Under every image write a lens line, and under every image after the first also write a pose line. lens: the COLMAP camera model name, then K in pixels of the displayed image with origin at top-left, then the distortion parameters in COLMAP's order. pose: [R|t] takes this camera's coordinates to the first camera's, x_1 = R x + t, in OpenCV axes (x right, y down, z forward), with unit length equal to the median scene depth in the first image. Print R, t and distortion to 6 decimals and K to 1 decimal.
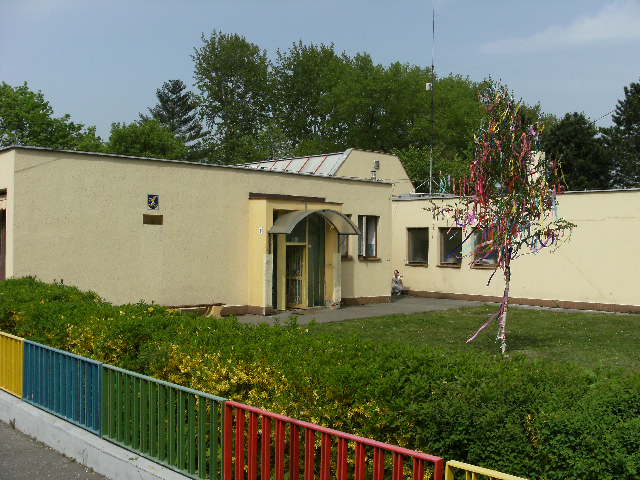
lens RADIAL K [[701.1, 0, 320.0], [0, 701.1, 240.0], [0, 0, 1]] dist [-0.379547, 1.319101]
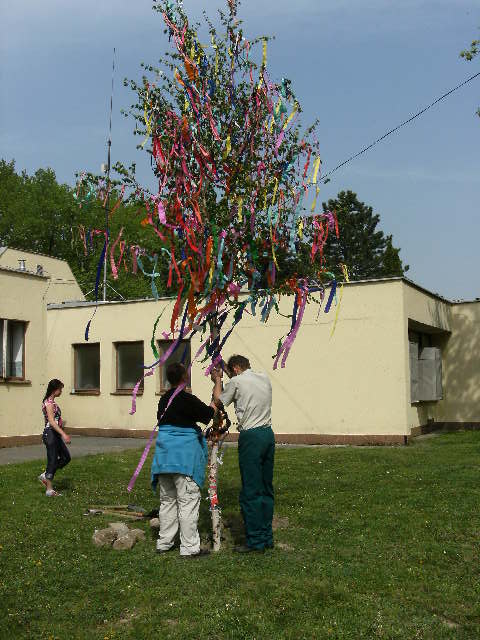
lens RADIAL K [[701.1, 0, 240.0], [0, 701.1, 320.0], [0, 0, 1]] dist [-0.379547, 1.319101]
pose [[0.948050, 0.019253, 0.317538, 0.061630], [0.012304, 0.995201, -0.097077, 0.031741], [-0.317884, 0.095941, 0.943263, 0.247946]]
